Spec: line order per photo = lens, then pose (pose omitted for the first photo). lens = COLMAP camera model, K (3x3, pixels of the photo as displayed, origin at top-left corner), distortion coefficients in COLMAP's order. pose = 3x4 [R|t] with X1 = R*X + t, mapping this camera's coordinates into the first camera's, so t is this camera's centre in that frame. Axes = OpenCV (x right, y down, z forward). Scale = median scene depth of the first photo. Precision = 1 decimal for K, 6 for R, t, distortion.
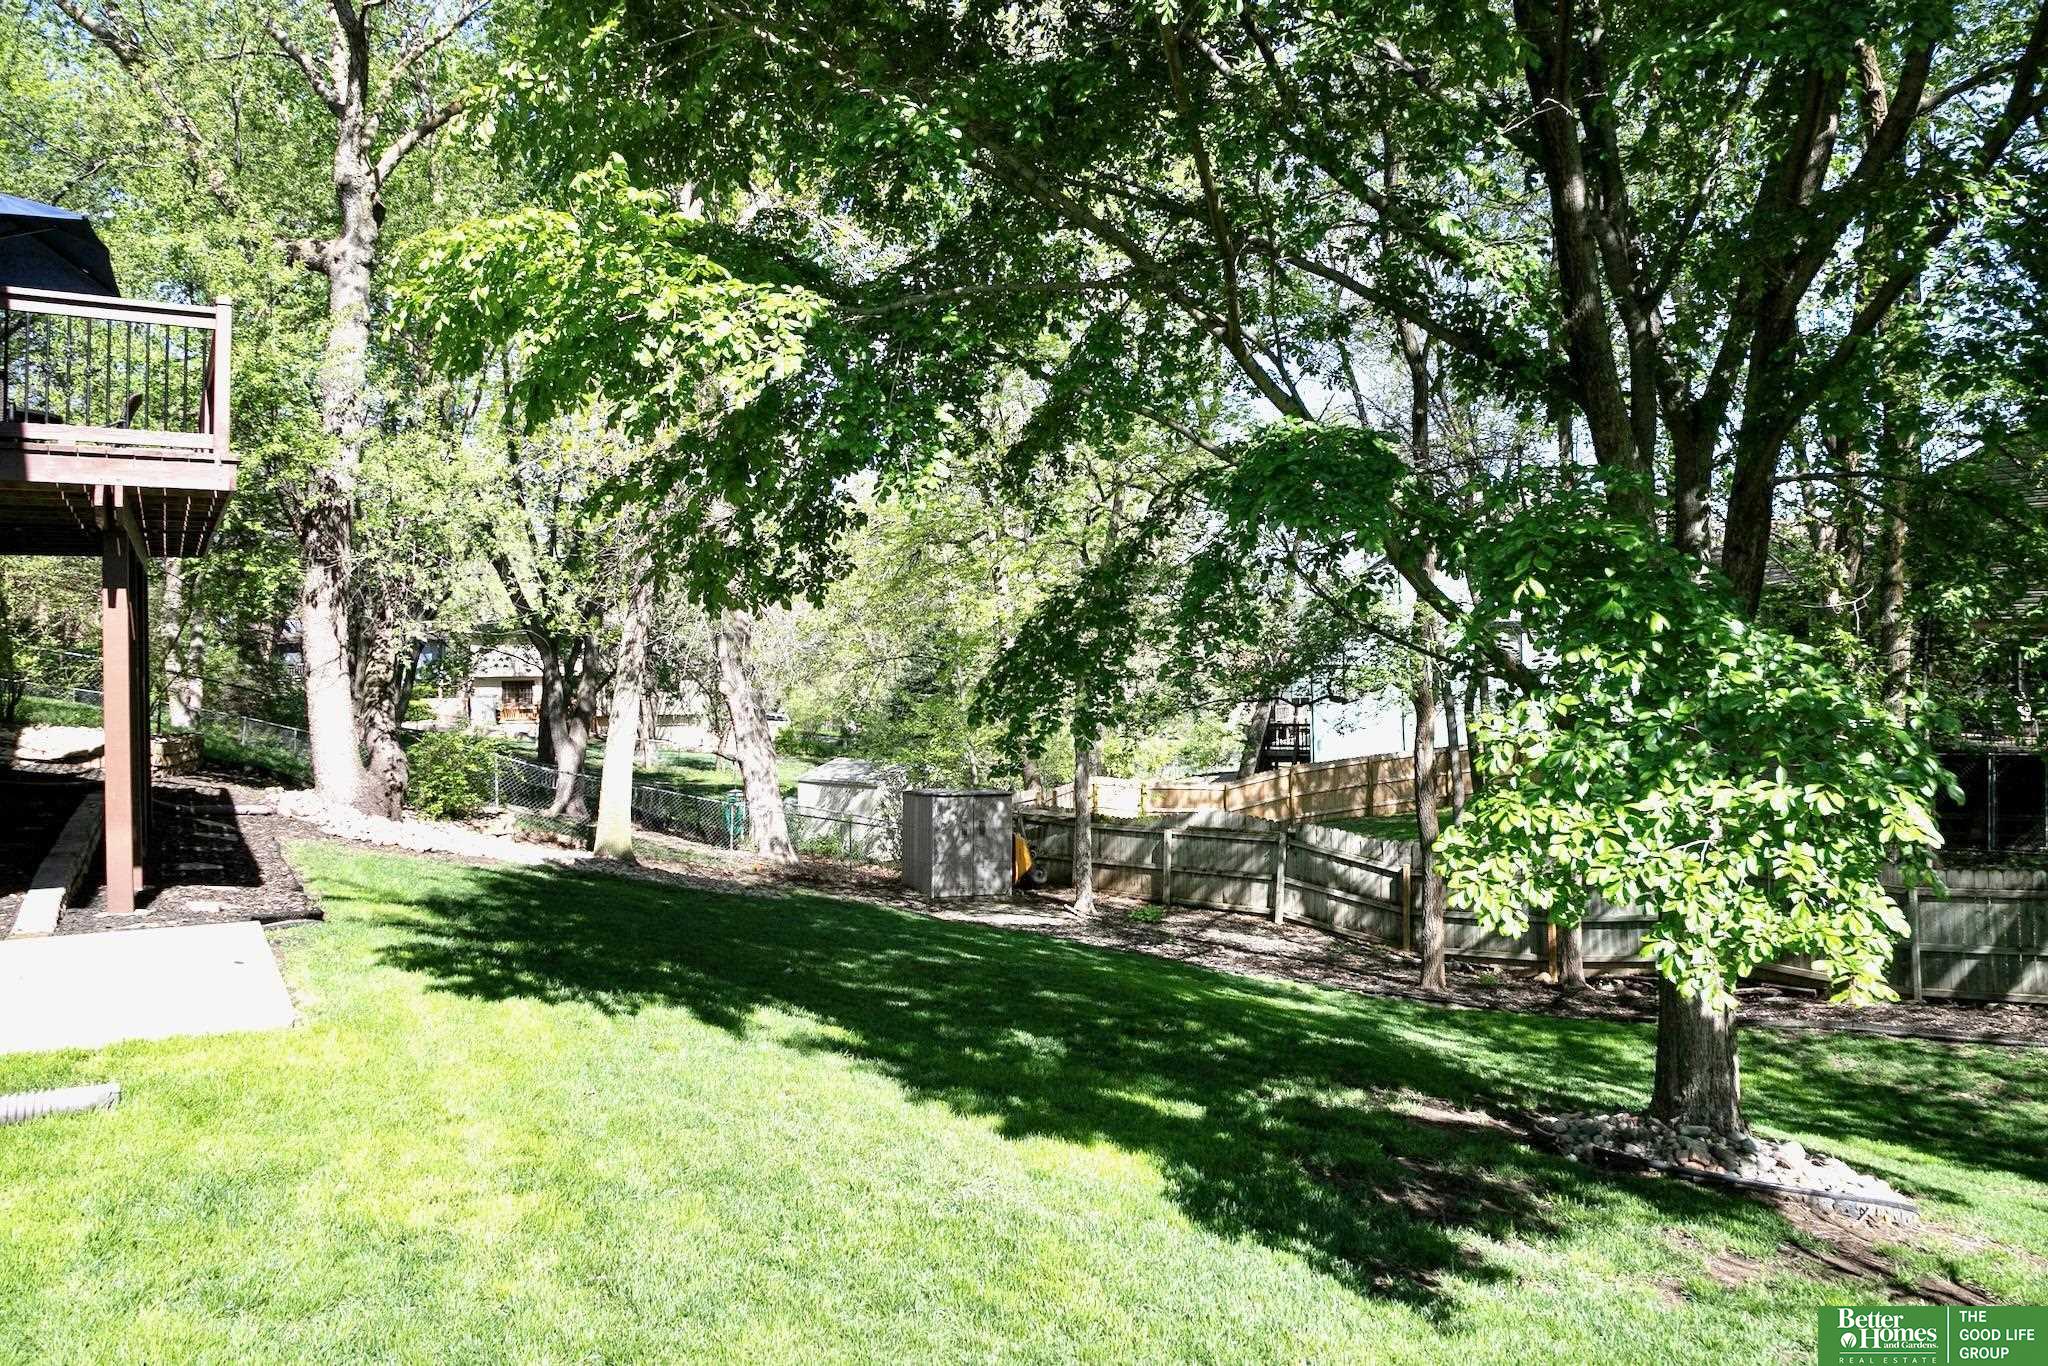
lens RADIAL K [[1438.9, 0, 1018.4], [0, 1438.9, 729.2], [0, 0, 1]] dist [-0.052221, 0.002407]
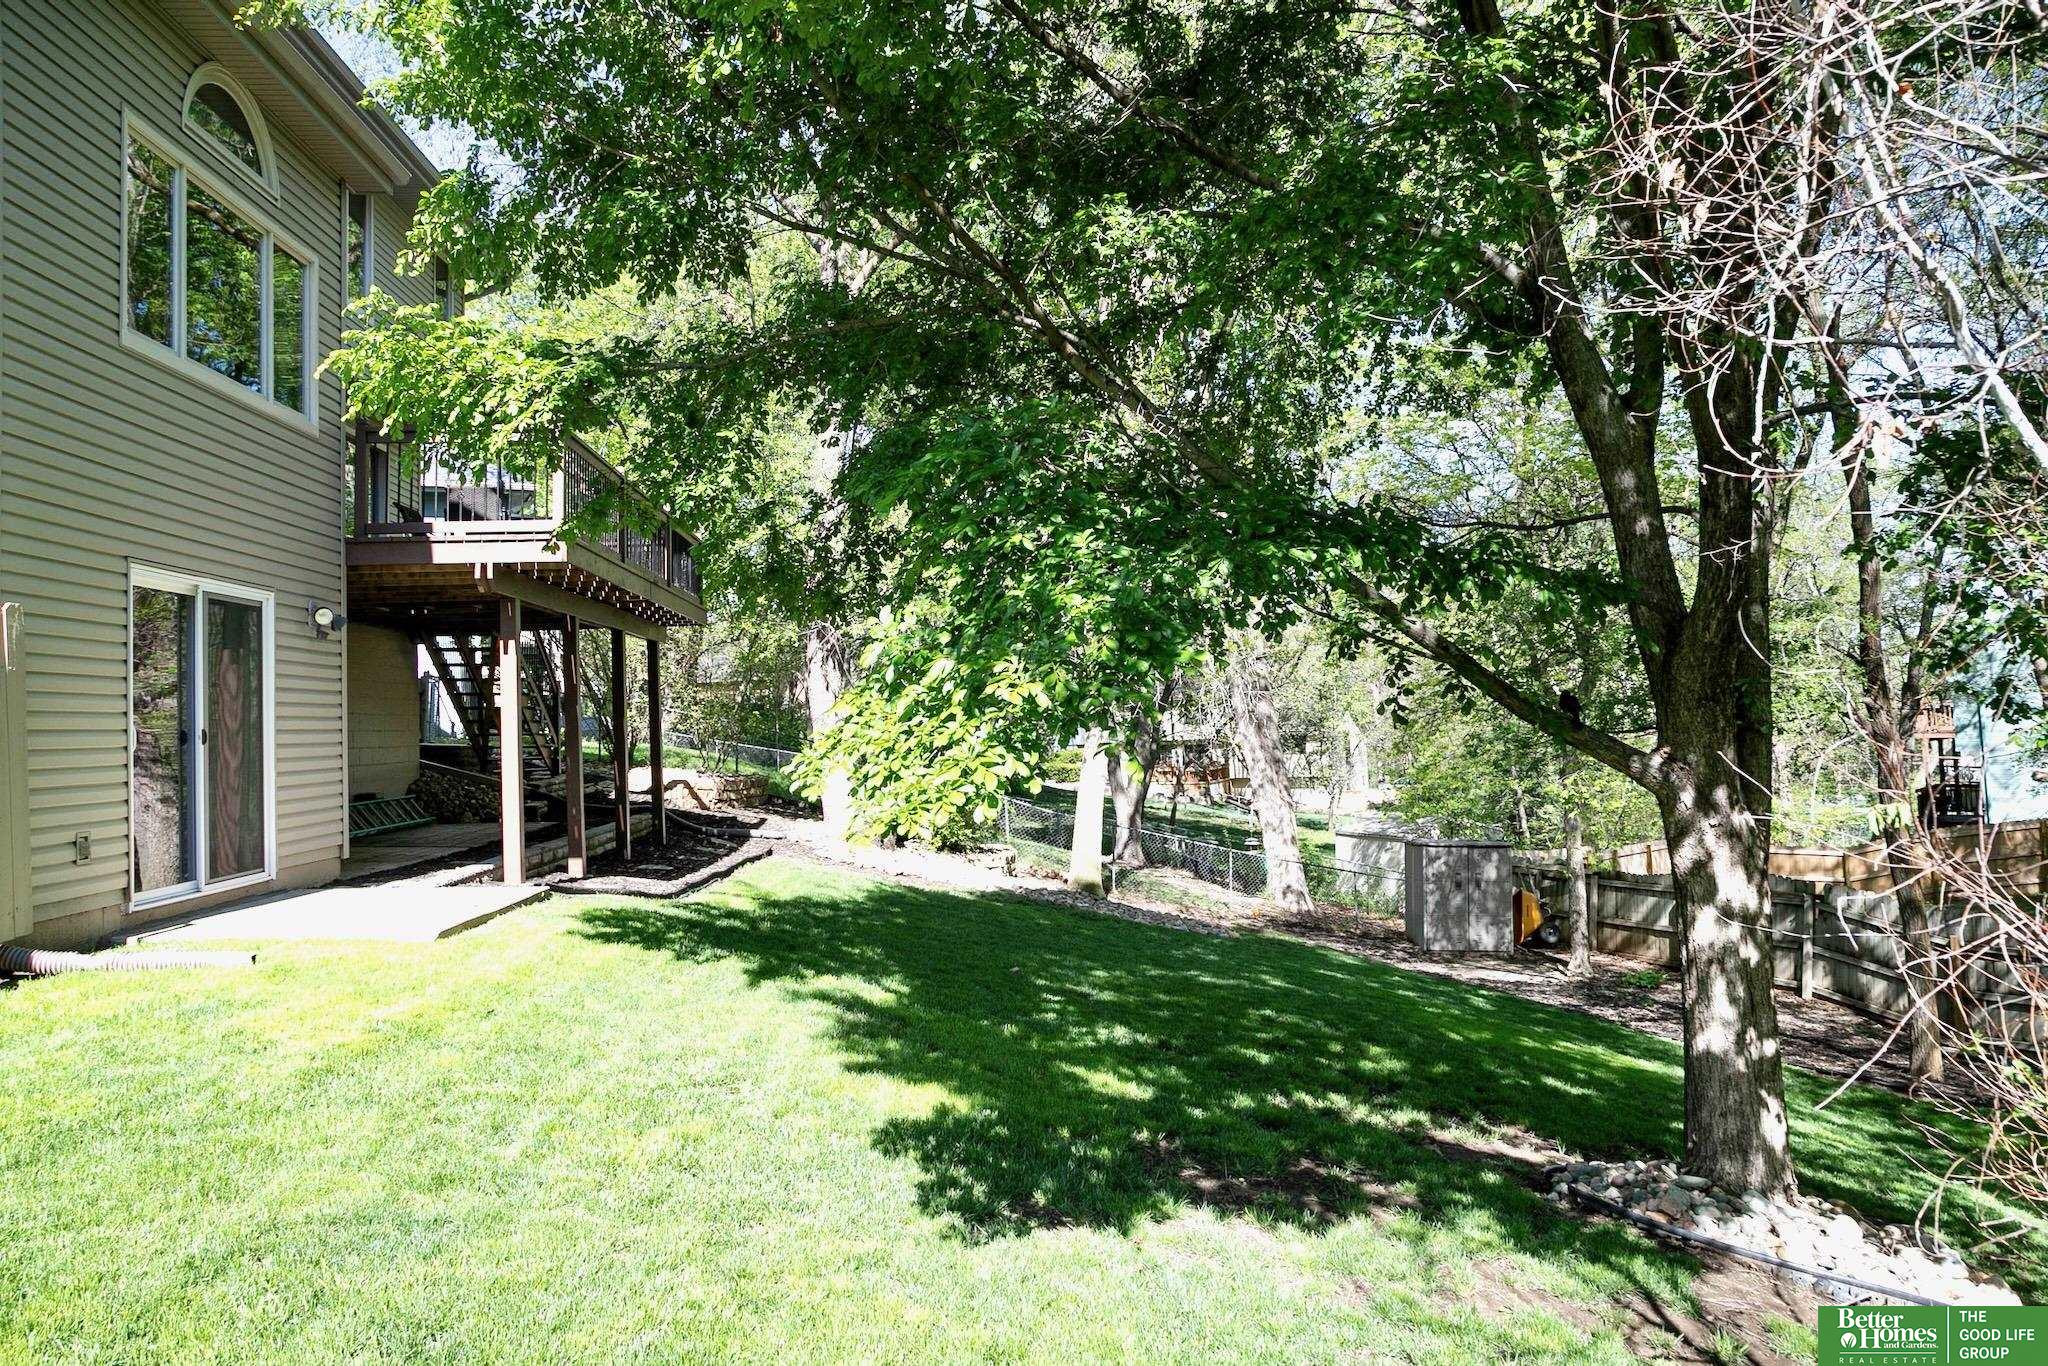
lens RADIAL K [[1438.9, 0, 1018.4], [0, 1438.9, 729.2], [0, 0, 1]] dist [-0.052221, 0.002407]
pose [[0.889917, -0.011397, -0.455981, 0.154445], [-0.009894, 0.998970, -0.044277, 0.014828], [0.456016, 0.043914, 0.888888, 0.008856]]
